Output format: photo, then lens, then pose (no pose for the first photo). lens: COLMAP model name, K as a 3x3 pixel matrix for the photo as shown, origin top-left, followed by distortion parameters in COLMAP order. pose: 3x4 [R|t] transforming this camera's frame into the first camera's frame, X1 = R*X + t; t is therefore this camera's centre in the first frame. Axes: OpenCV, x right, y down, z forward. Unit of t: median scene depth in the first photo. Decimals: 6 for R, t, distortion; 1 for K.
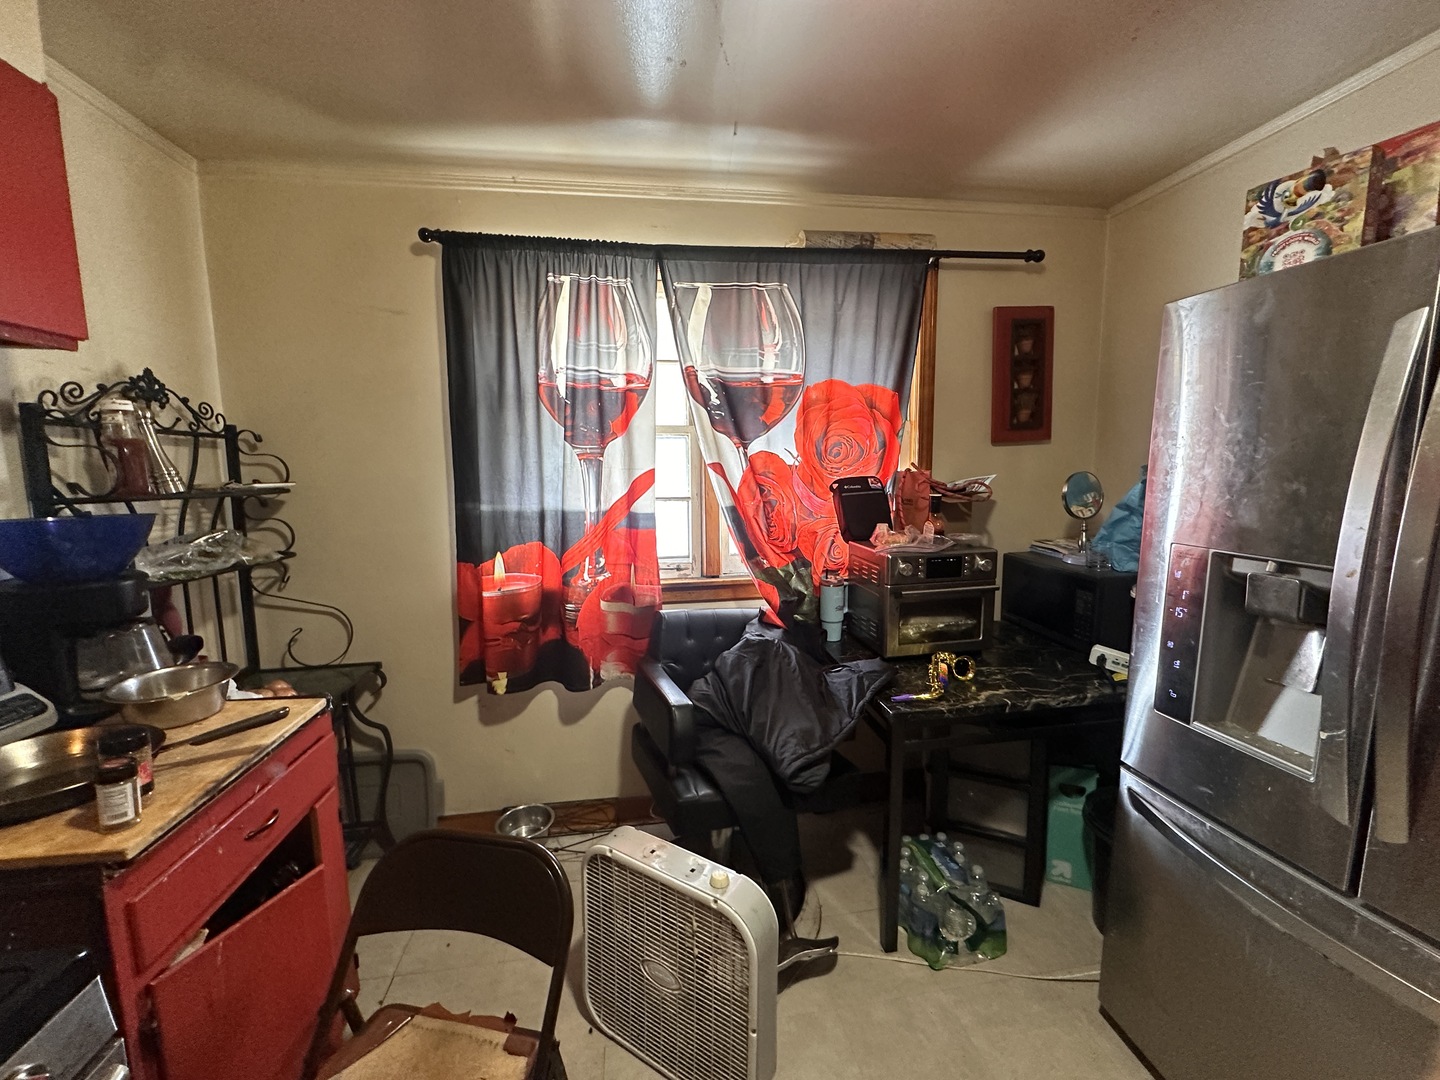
lens RADIAL K [[573.3, 0, 720.0], [0, 573.3, 540.0], [0, 0, 1]] dist [-0.003380, 0.000184]
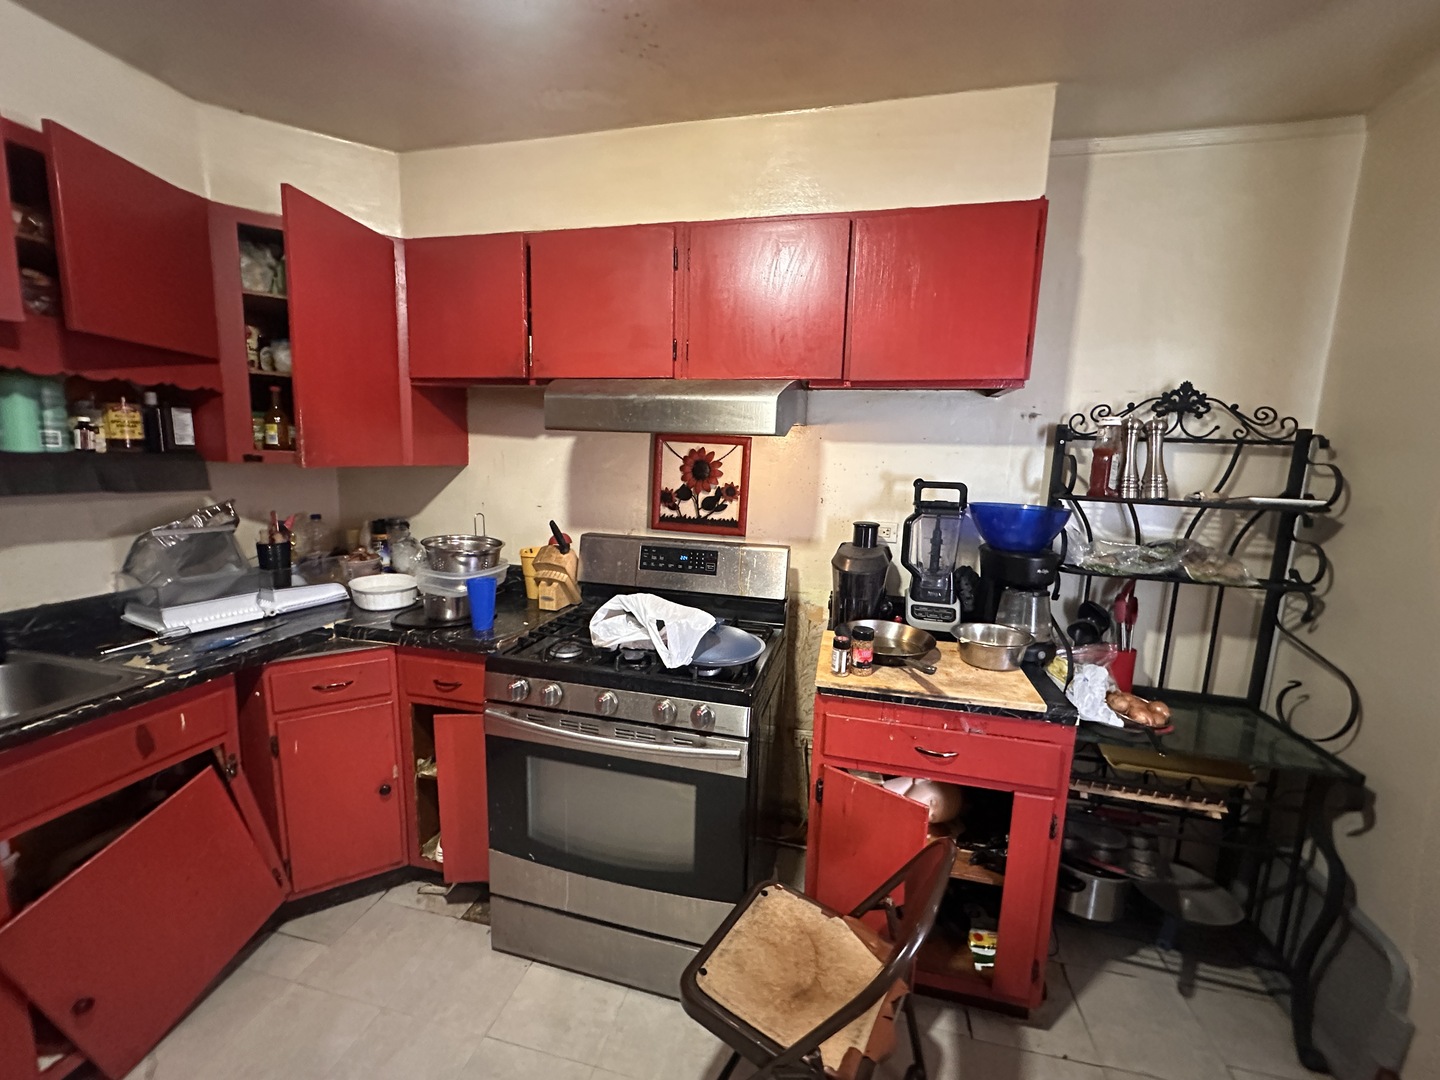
lens RADIAL K [[573.3, 0, 720.0], [0, 573.3, 540.0], [0, 0, 1]] dist [-0.003380, 0.000184]
pose [[-0.371640, 0.130833, -0.919112, 0.343038], [-0.142470, 0.970256, 0.195720, -0.099953], [0.917380, 0.203684, -0.341946, 0.632791]]
